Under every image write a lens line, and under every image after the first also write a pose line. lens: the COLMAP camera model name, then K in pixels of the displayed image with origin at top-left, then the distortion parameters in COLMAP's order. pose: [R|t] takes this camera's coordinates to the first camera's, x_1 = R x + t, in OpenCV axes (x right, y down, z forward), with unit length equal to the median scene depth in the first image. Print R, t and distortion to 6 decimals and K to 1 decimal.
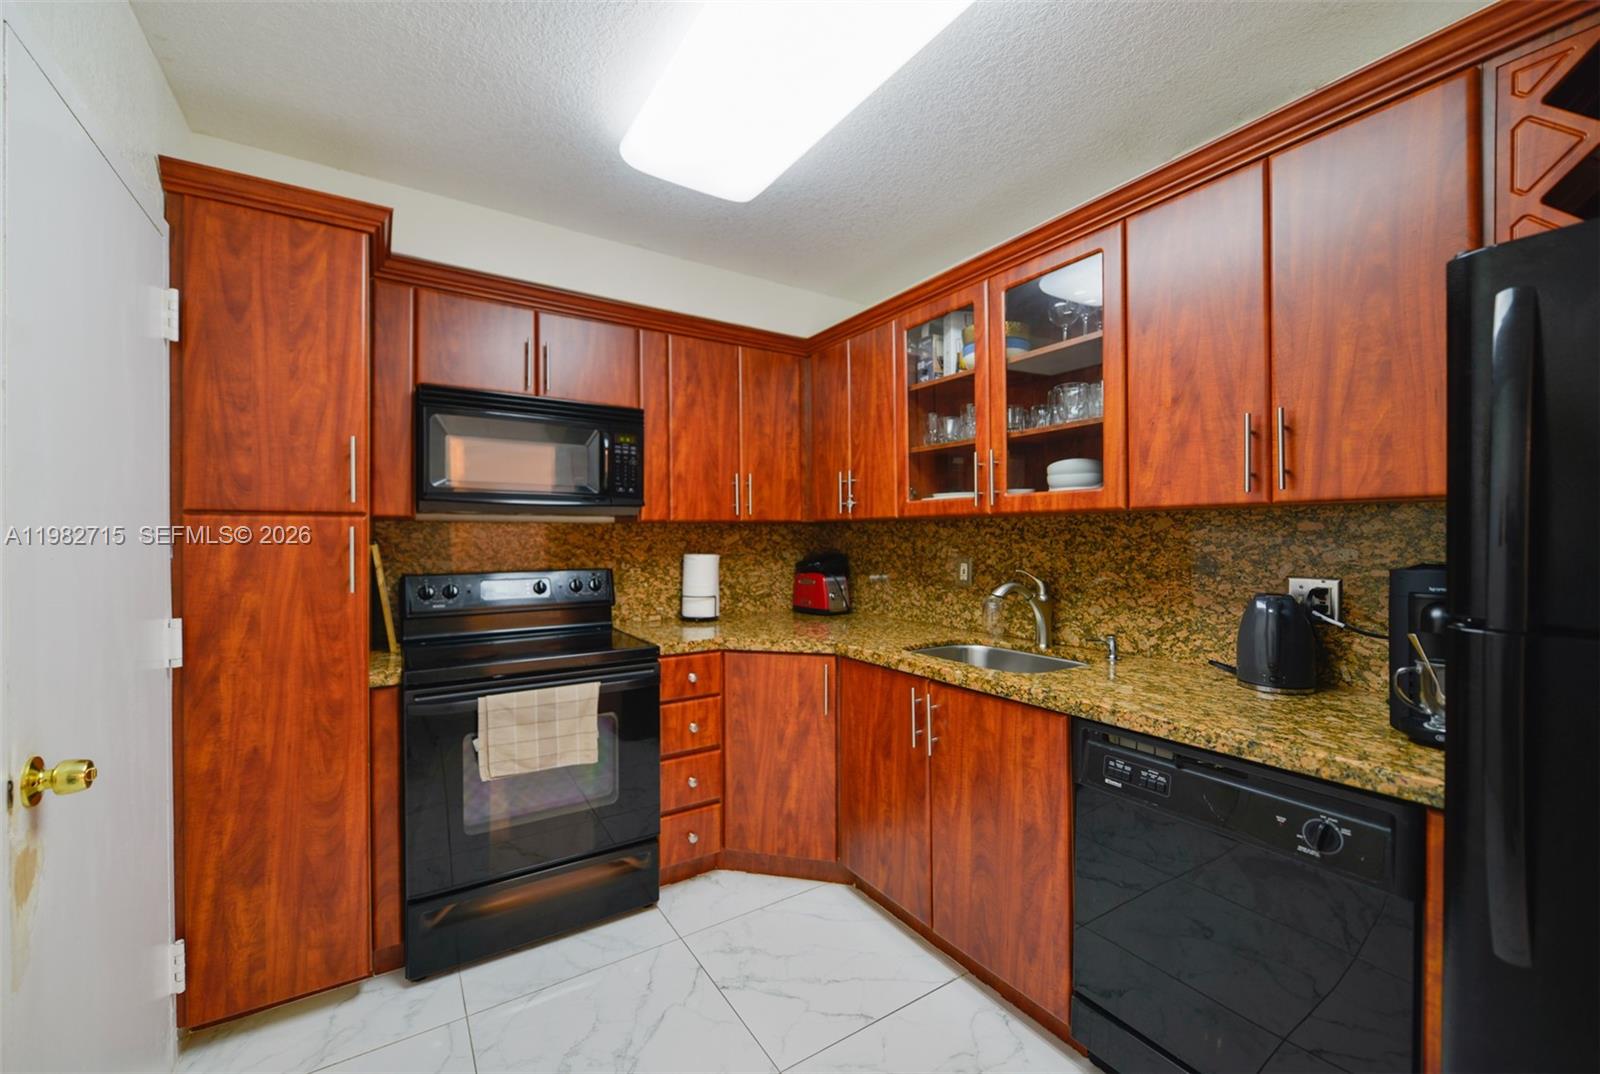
lens RADIAL K [[656.3, 0, 800.0], [0, 656.3, 537.0], [0, 0, 1]] dist [-0.000777, -0.000086]
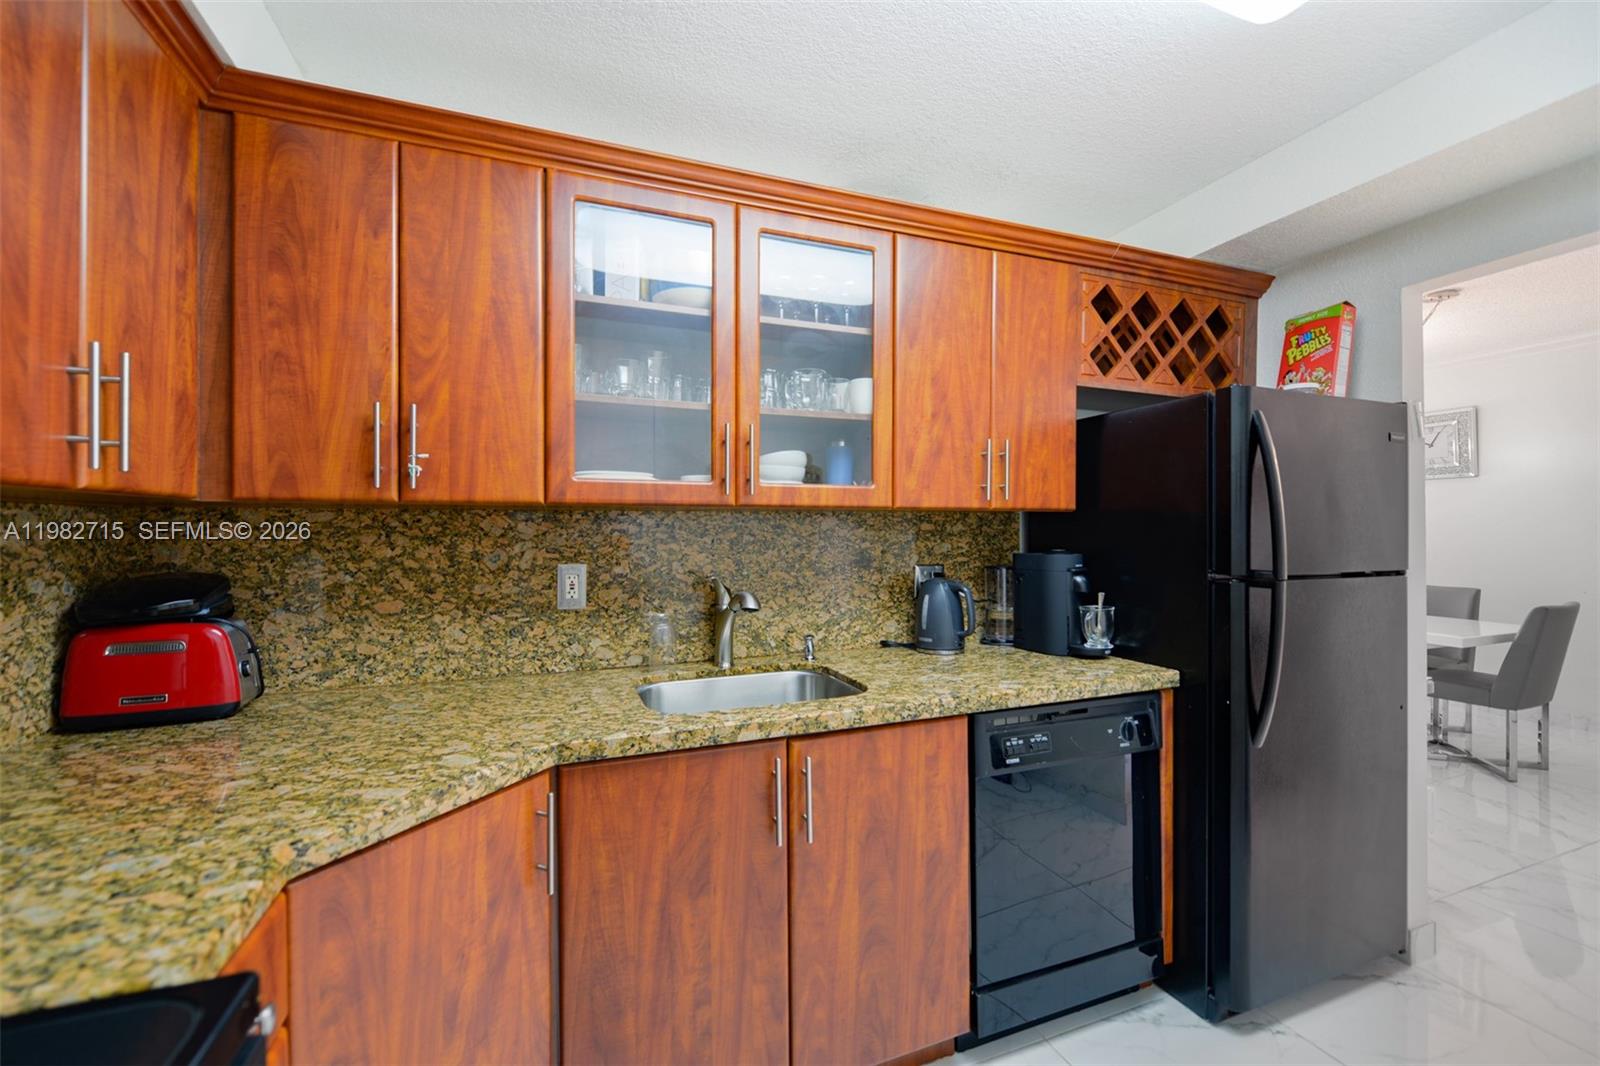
lens RADIAL K [[634.8, 0, 784.5], [0, 634.8, 526.5], [0, 0, 1]] dist [0.001770, -0.003088]
pose [[0.201751, 0.013077, 0.979350, -0.457382], [0.003594, 0.999894, -0.014092, 0.000190], [-0.979430, 0.006363, 0.201682, 0.833927]]
